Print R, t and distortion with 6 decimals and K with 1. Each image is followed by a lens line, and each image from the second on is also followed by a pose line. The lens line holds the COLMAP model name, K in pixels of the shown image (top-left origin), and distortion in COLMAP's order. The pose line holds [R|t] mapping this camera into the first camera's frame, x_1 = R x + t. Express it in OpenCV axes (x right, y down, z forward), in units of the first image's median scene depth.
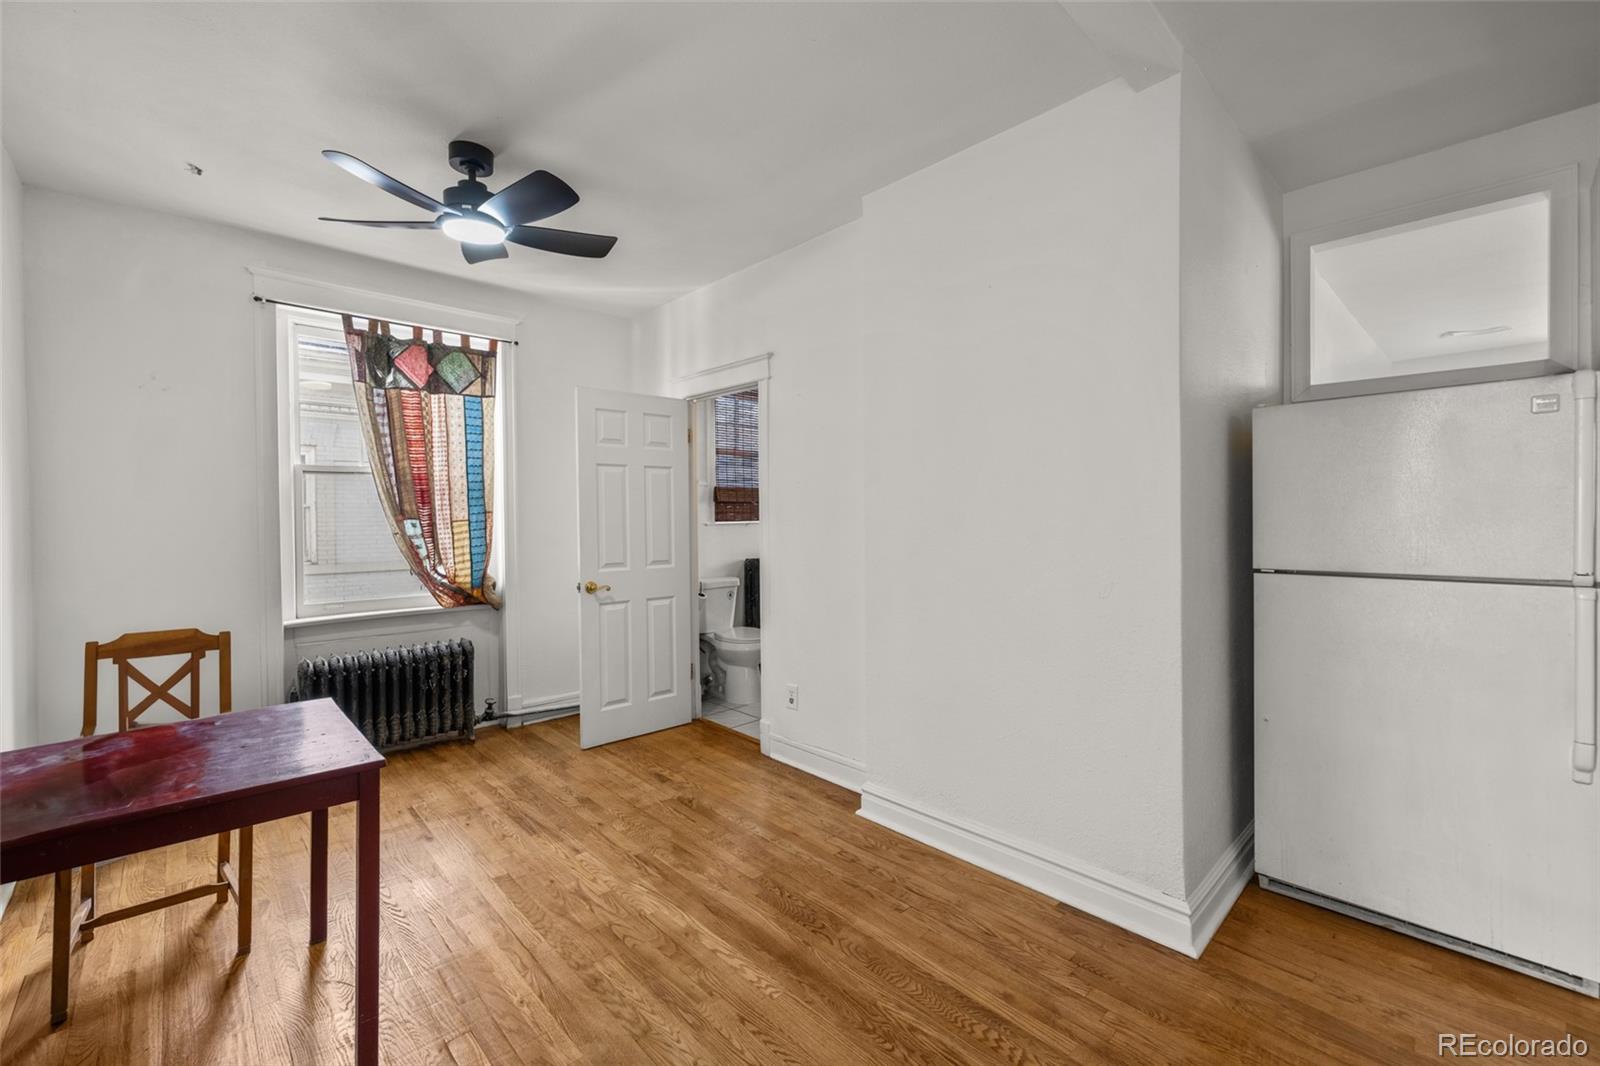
lens RADIAL K [[671.5, 0, 792.2], [0, 671.5, 527.6], [0, 0, 1]] dist [-0.000914, 0.000081]
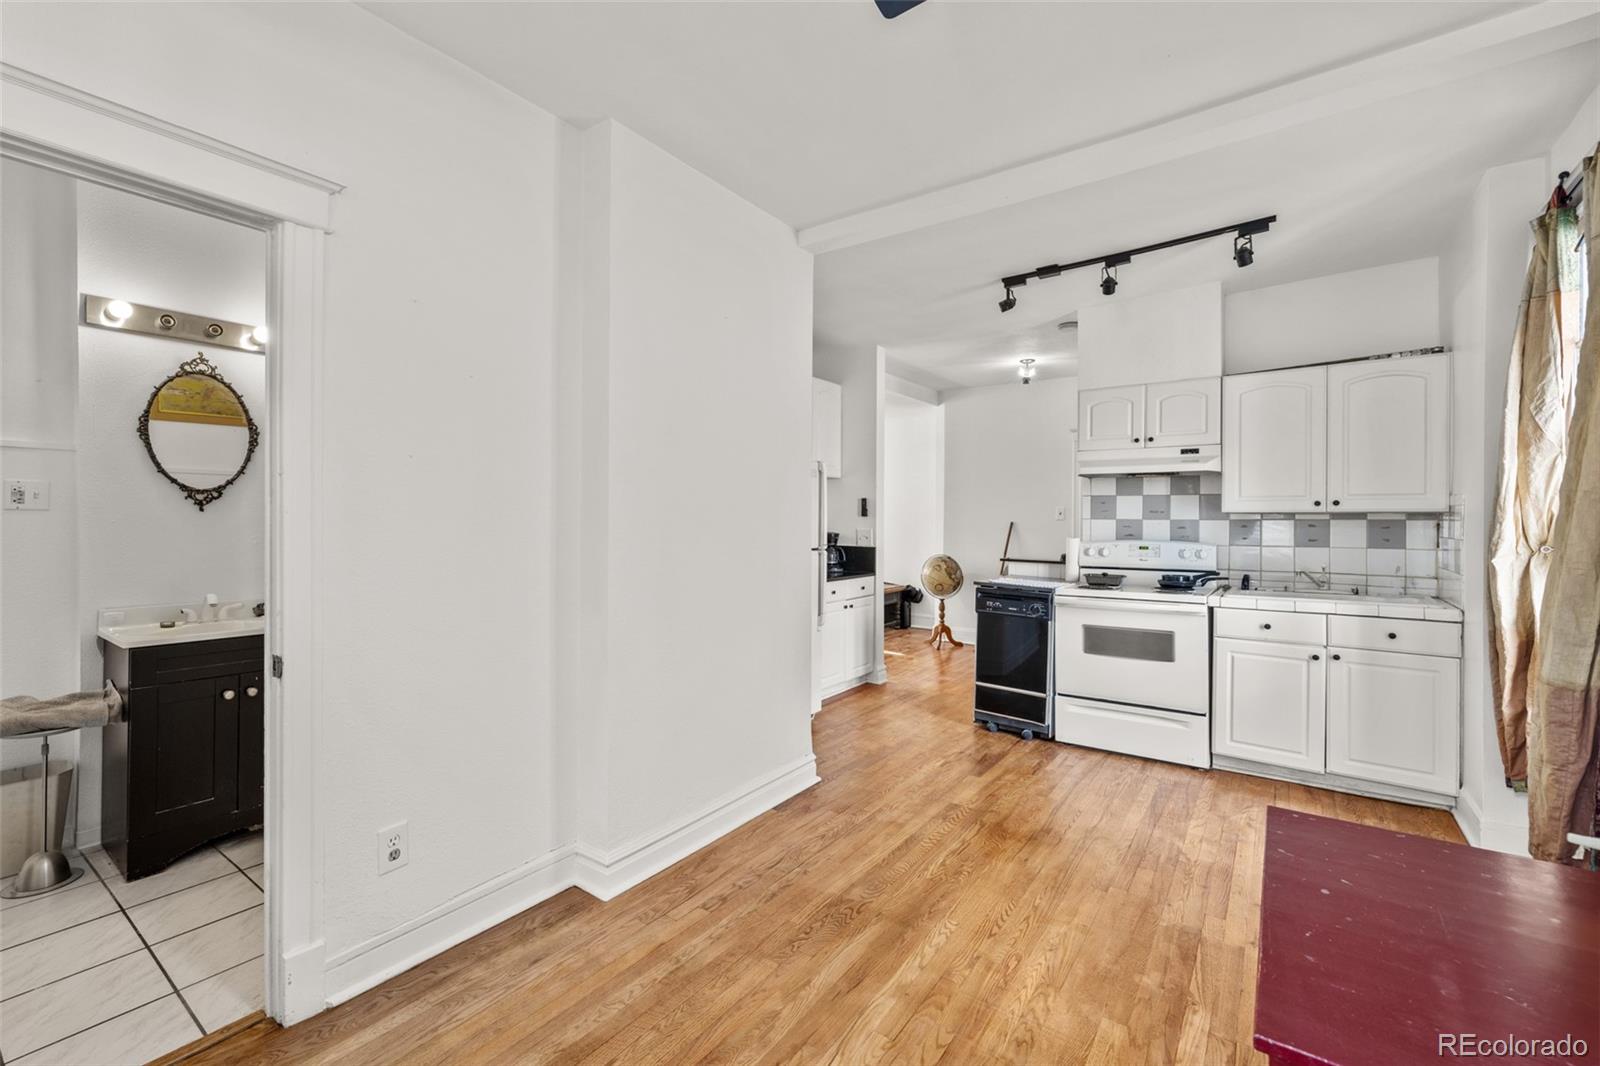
lens RADIAL K [[671.5, 0, 794.8], [0, 671.5, 523.0], [0, 0, 1]] dist [-0.000914, 0.000081]
pose [[-0.196266, -0.003013, 0.980546, -0.600288], [0.006963, 0.999966, 0.004466, -0.009585], [-0.980526, 0.007704, -0.196238, 0.796982]]
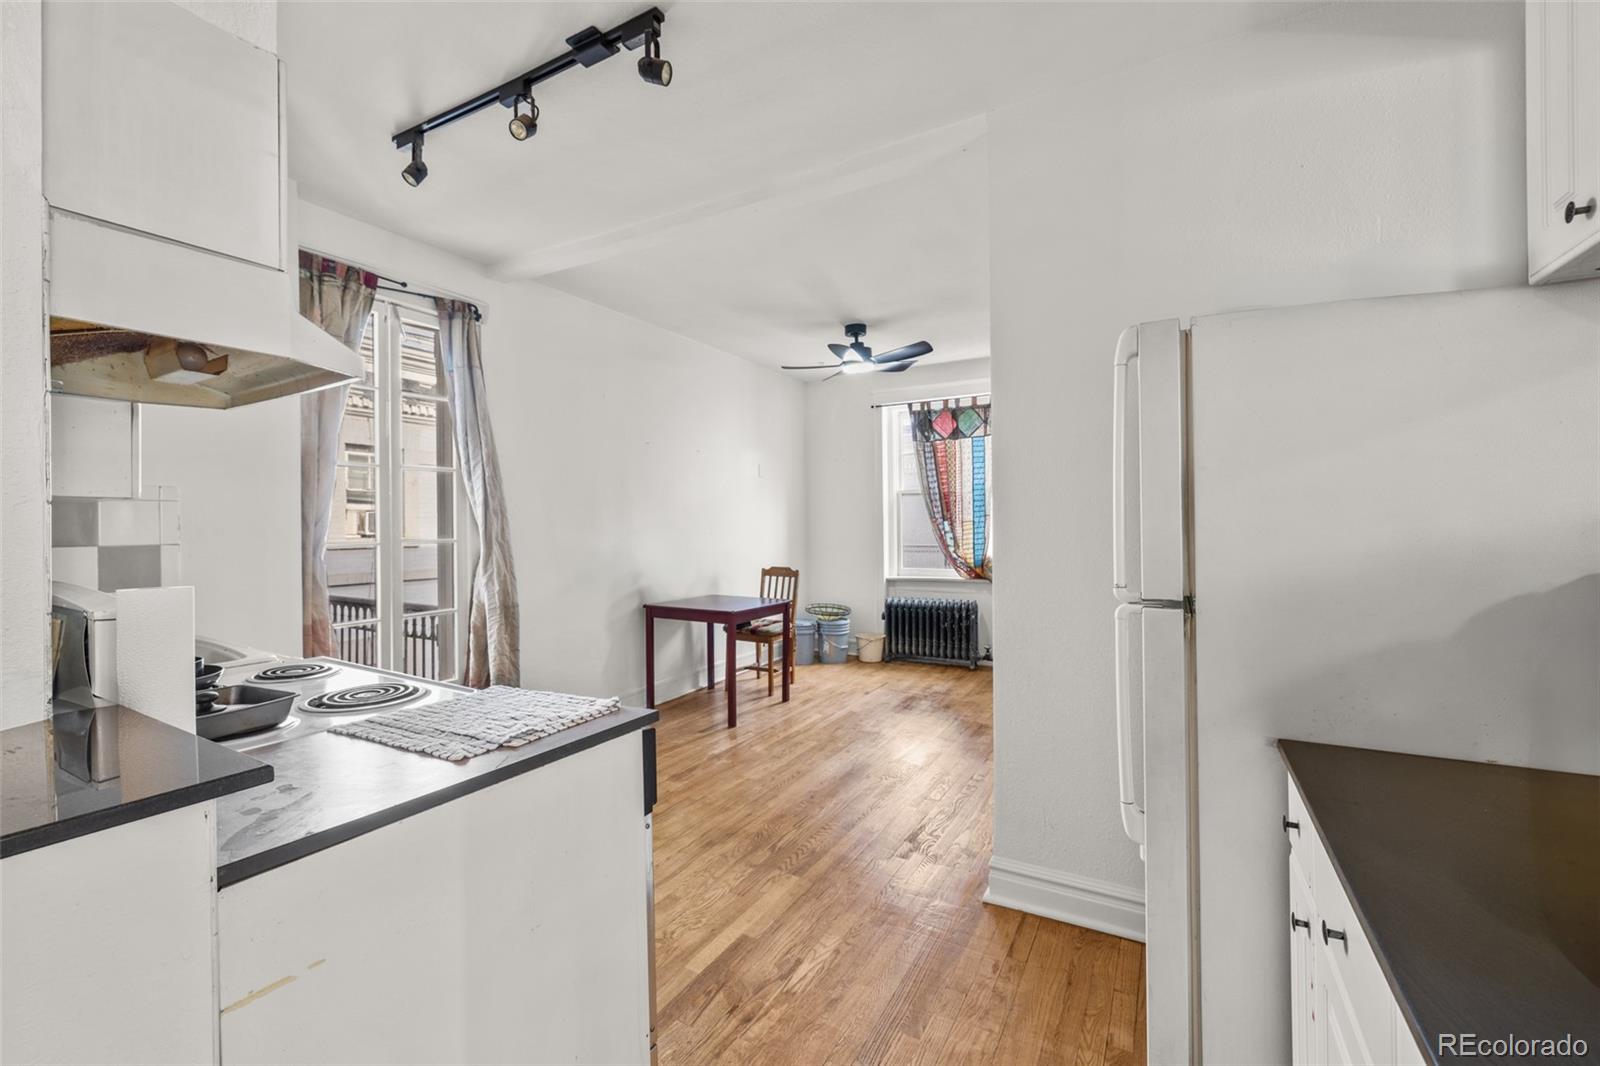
lens RADIAL K [[671.5, 0, 778.3], [0, 671.5, 523.1], [0, 0, 1]] dist [-0.000914, 0.000081]
pose [[0.276809, -0.001383, -0.960924, 0.923062], [-0.004785, 0.999985, -0.002818, -0.000661], [0.960913, 0.005378, 0.276798, 0.194221]]
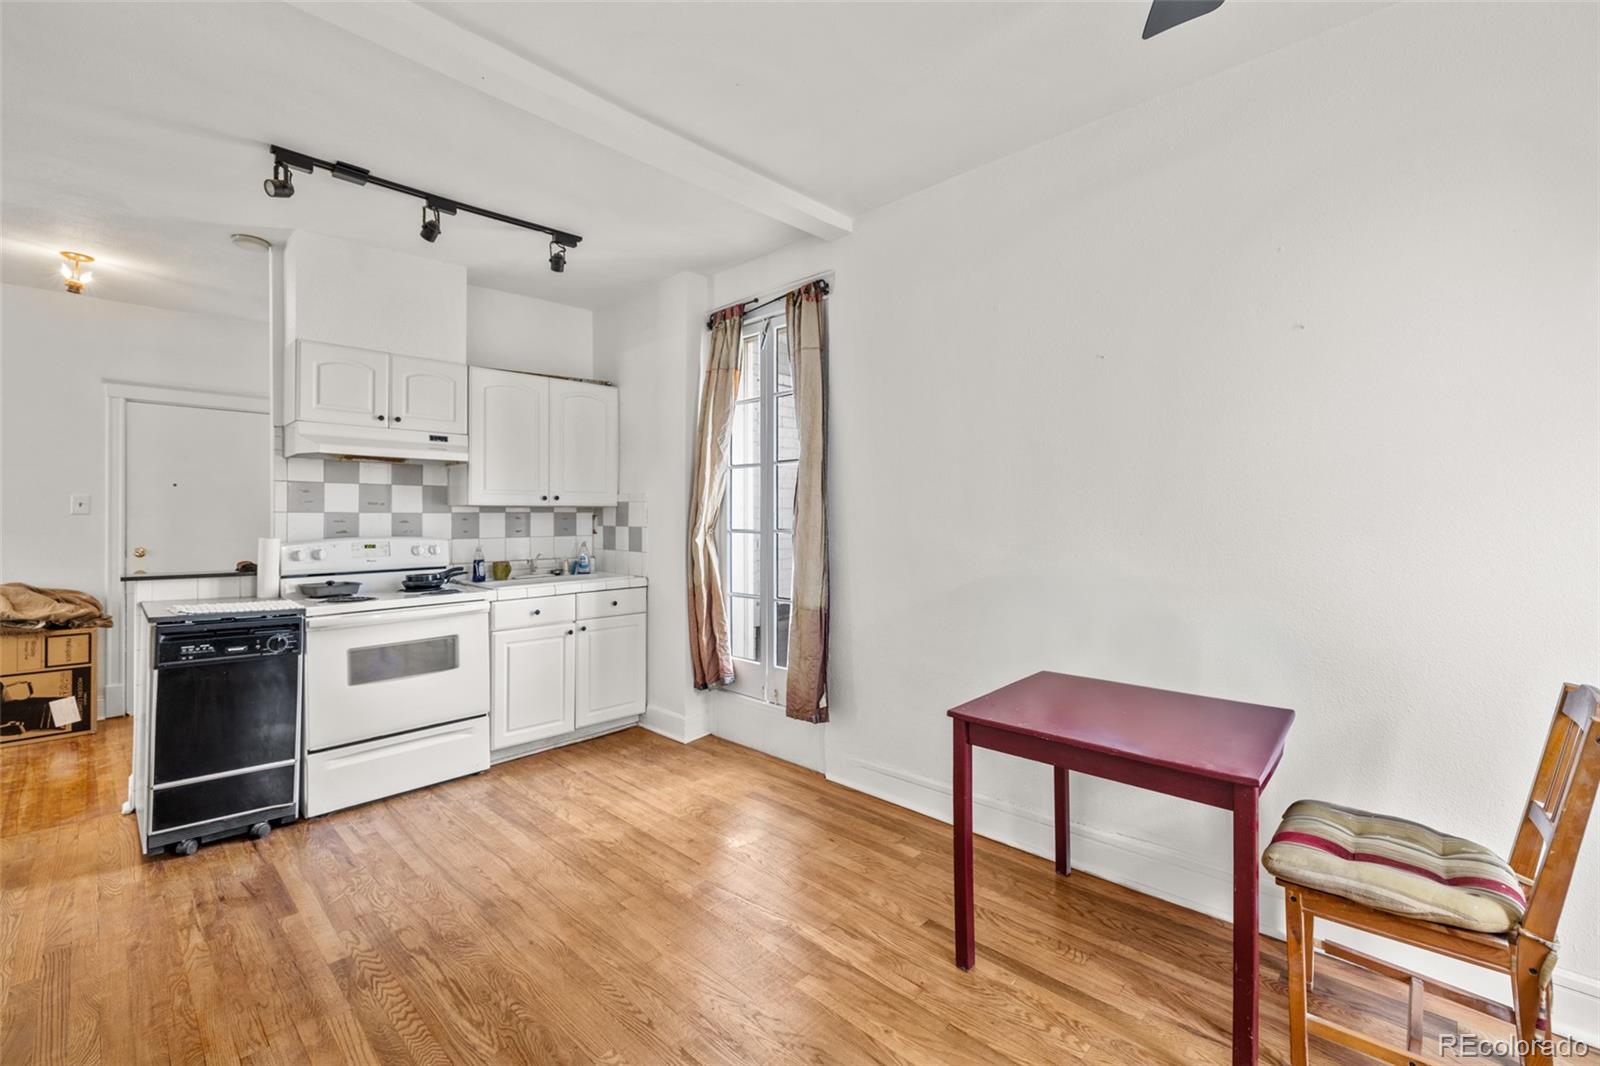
lens RADIAL K [[671.5, 0, 797.7], [0, 671.5, 518.7], [0, 0, 1]] dist [-0.000914, 0.000081]
pose [[-0.998208, 0.005592, -0.059571, -0.118875], [0.004596, 0.999848, 0.016838, -0.011111], [0.059656, 0.016534, -0.998082, 0.998762]]
